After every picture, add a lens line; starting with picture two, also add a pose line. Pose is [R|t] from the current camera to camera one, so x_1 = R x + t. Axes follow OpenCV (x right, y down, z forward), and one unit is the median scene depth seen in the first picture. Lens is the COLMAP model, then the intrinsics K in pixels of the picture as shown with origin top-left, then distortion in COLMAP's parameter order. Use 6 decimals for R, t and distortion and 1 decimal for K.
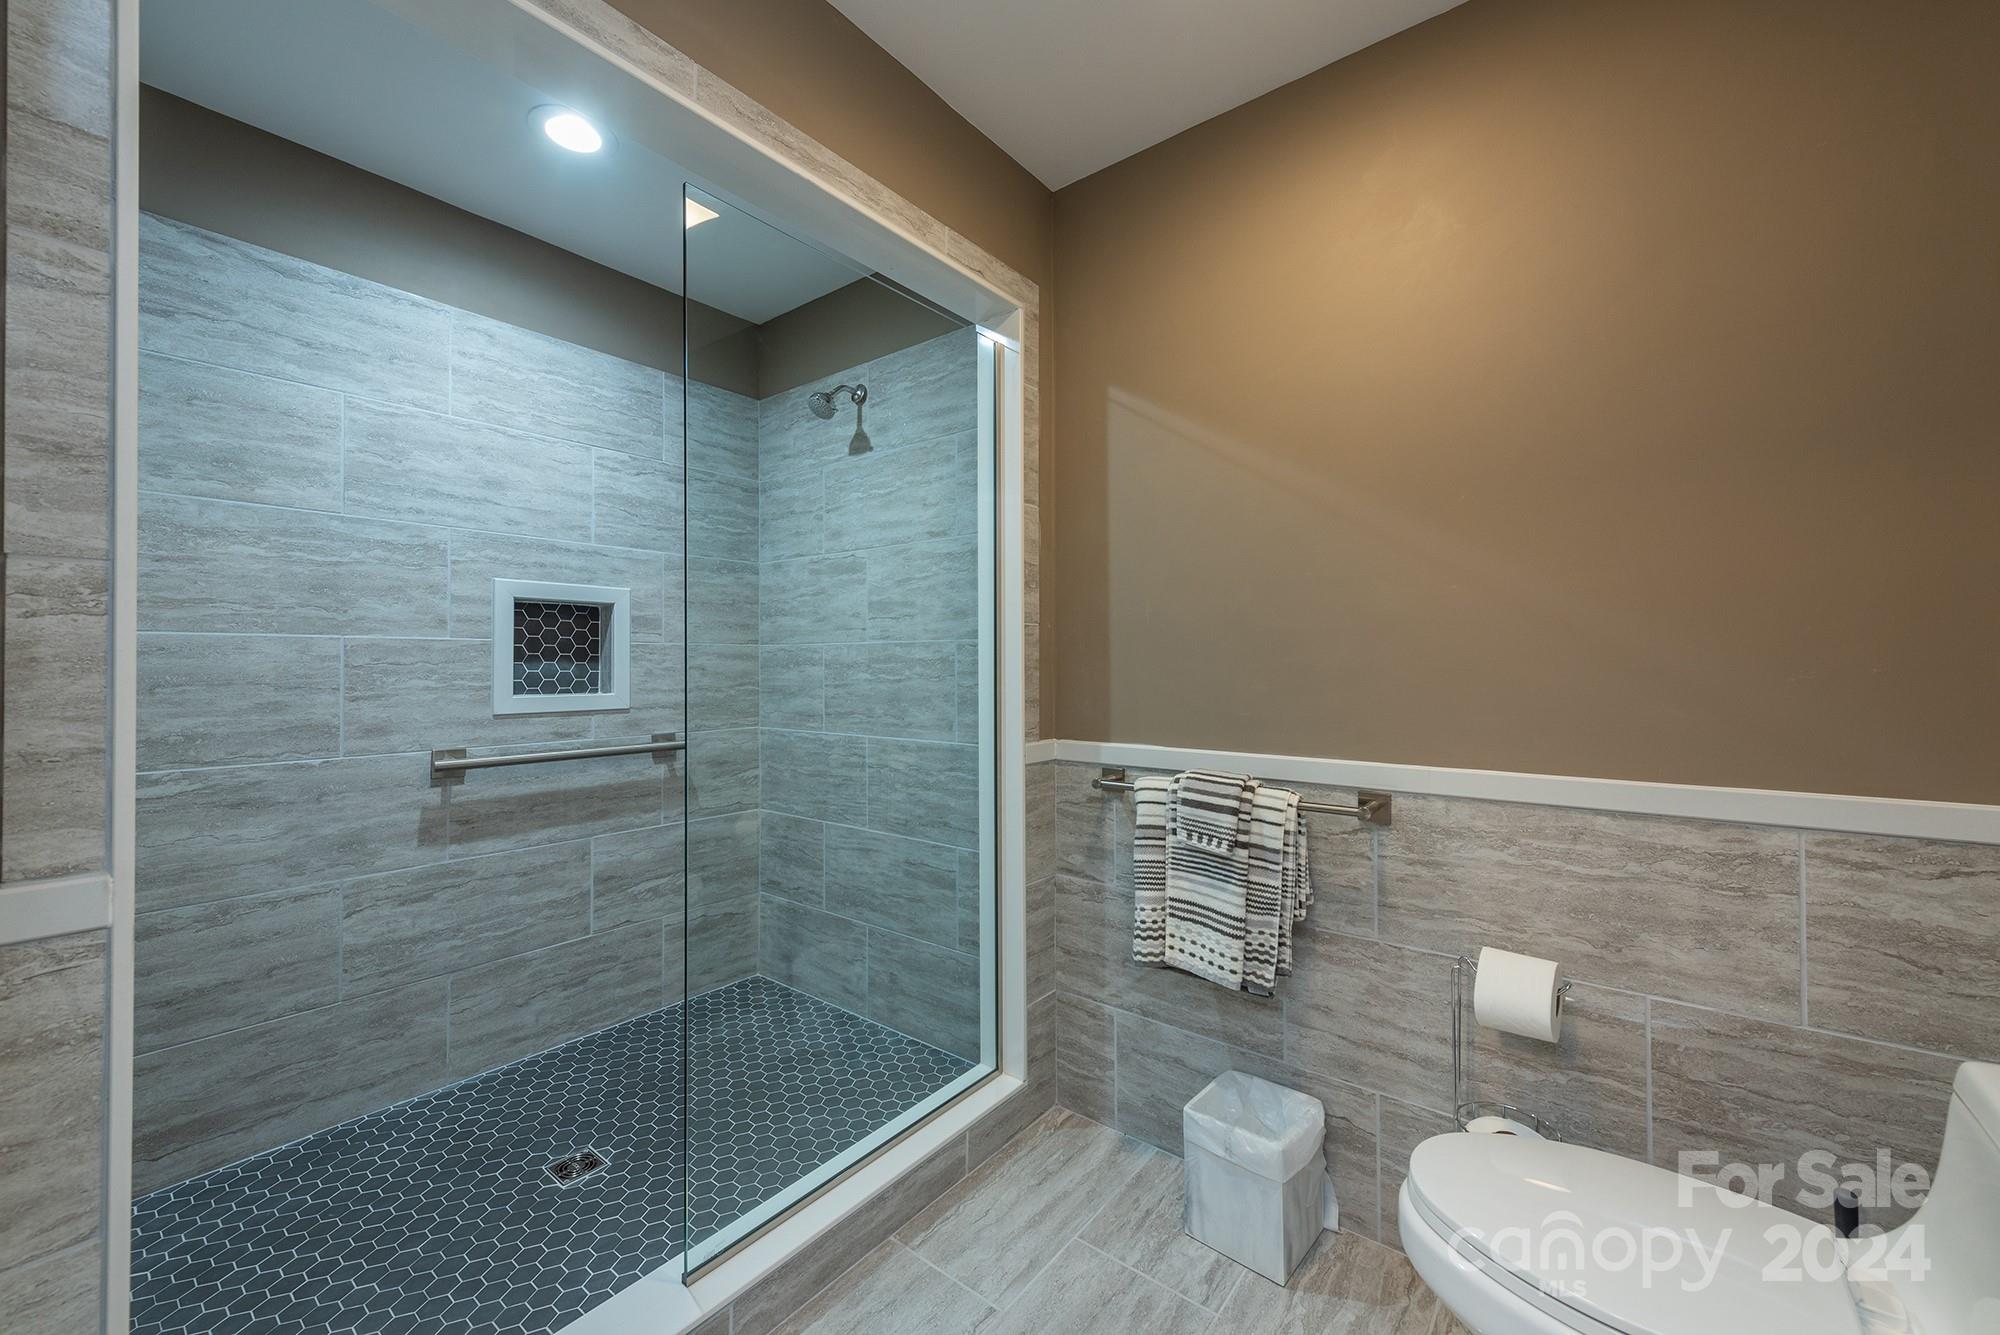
lens RADIAL K [[782.1, 0, 1010.0], [0, 782.1, 657.3], [0, 0, 1]] dist [0.009428, -0.002866]
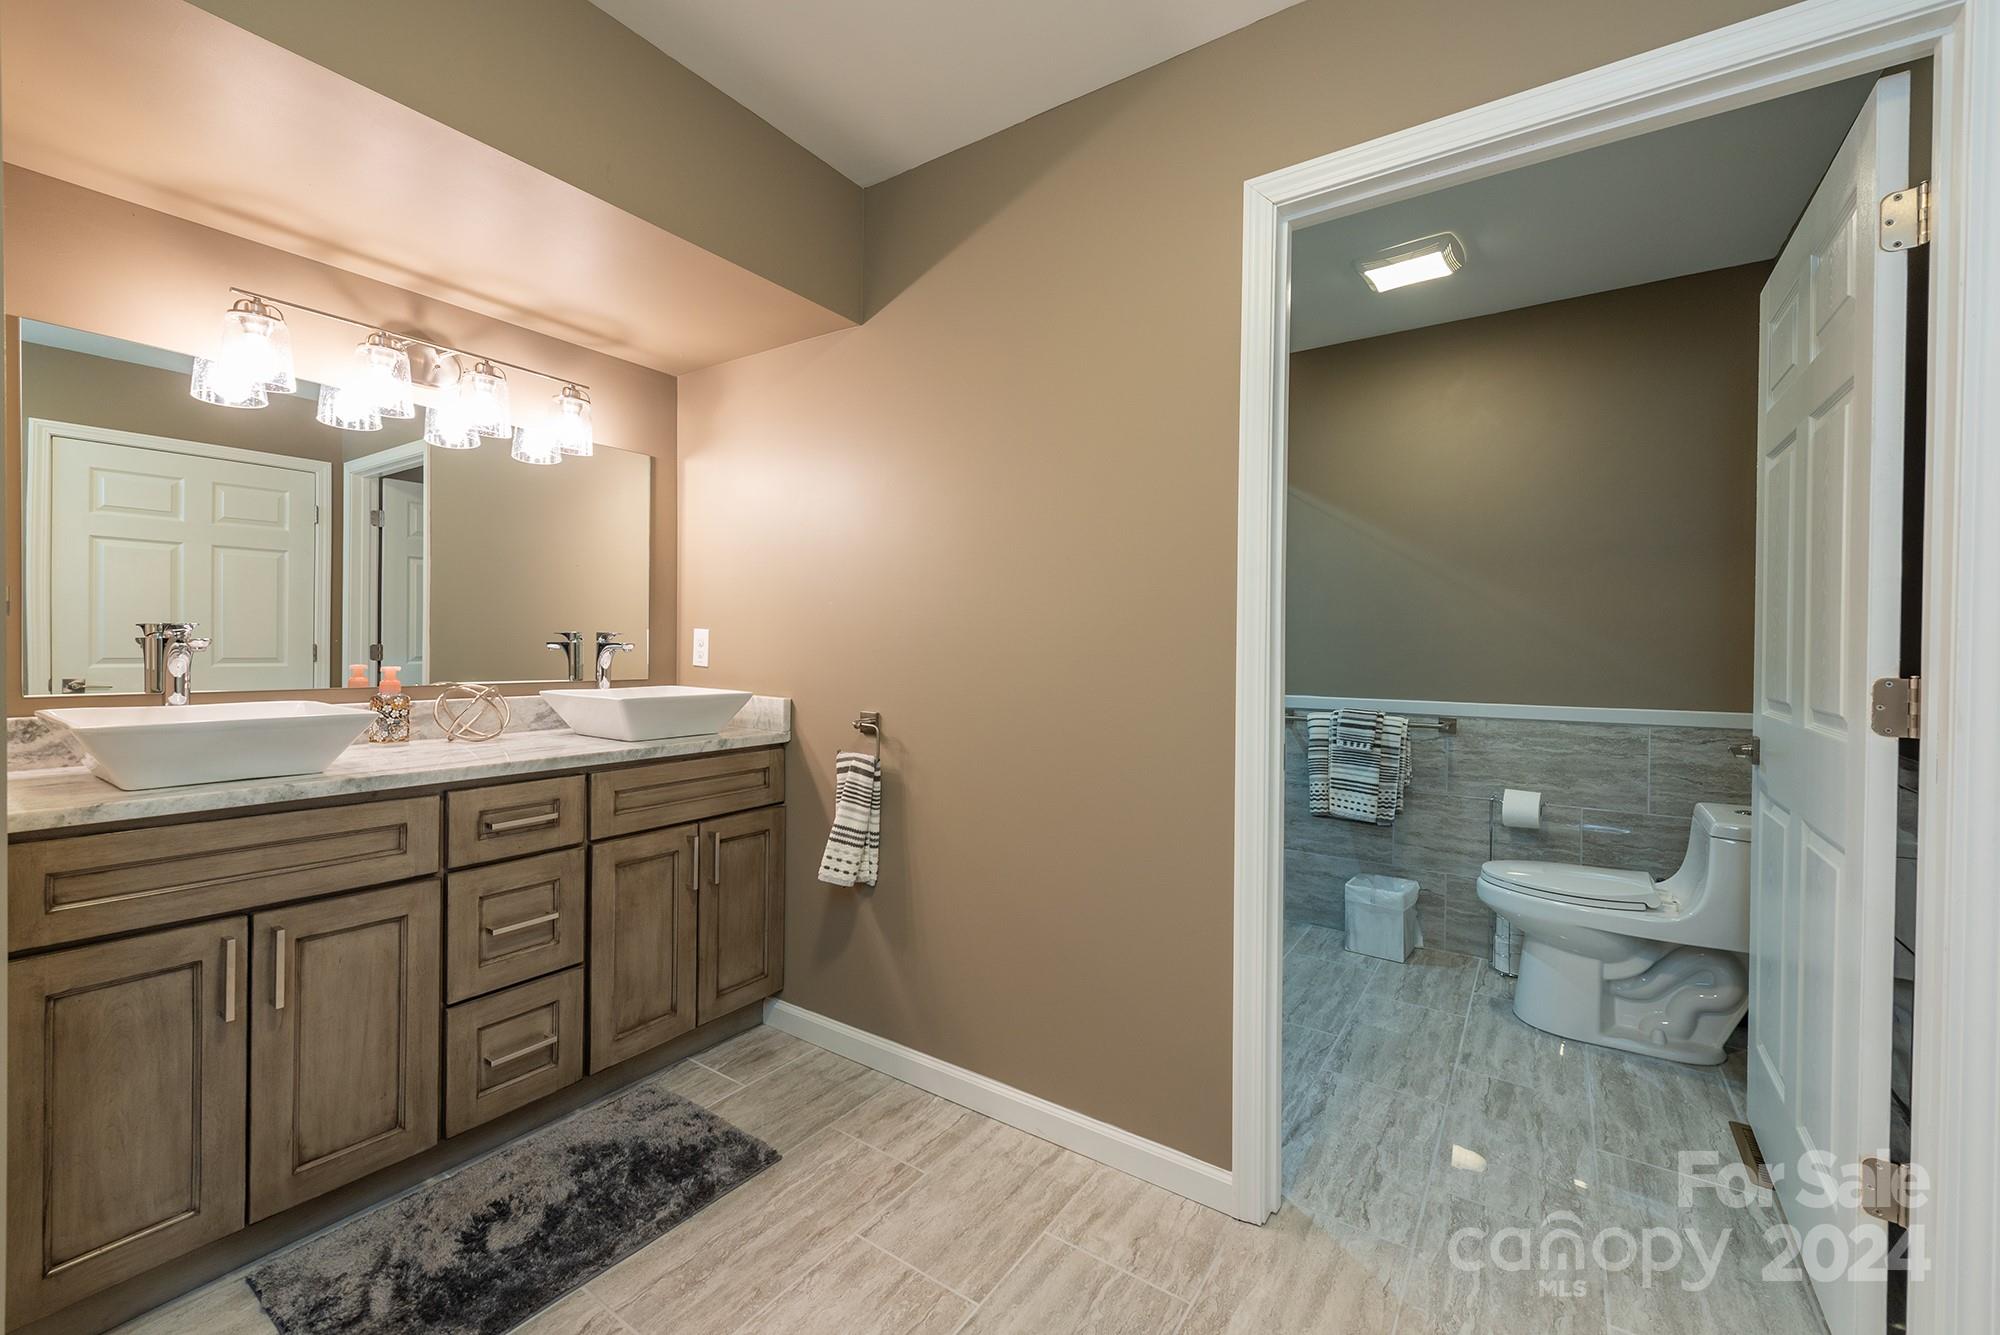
lens RADIAL K [[824.8, 0, 999.6], [0, 824.8, 655.0], [0, 0, 1]] dist [0.010100, -0.003436]
pose [[0.997850, 0.002660, 0.065484, -0.745339], [-0.004443, 0.999623, 0.027089, -0.028427], [-0.065387, -0.027322, 0.997486, -0.920227]]
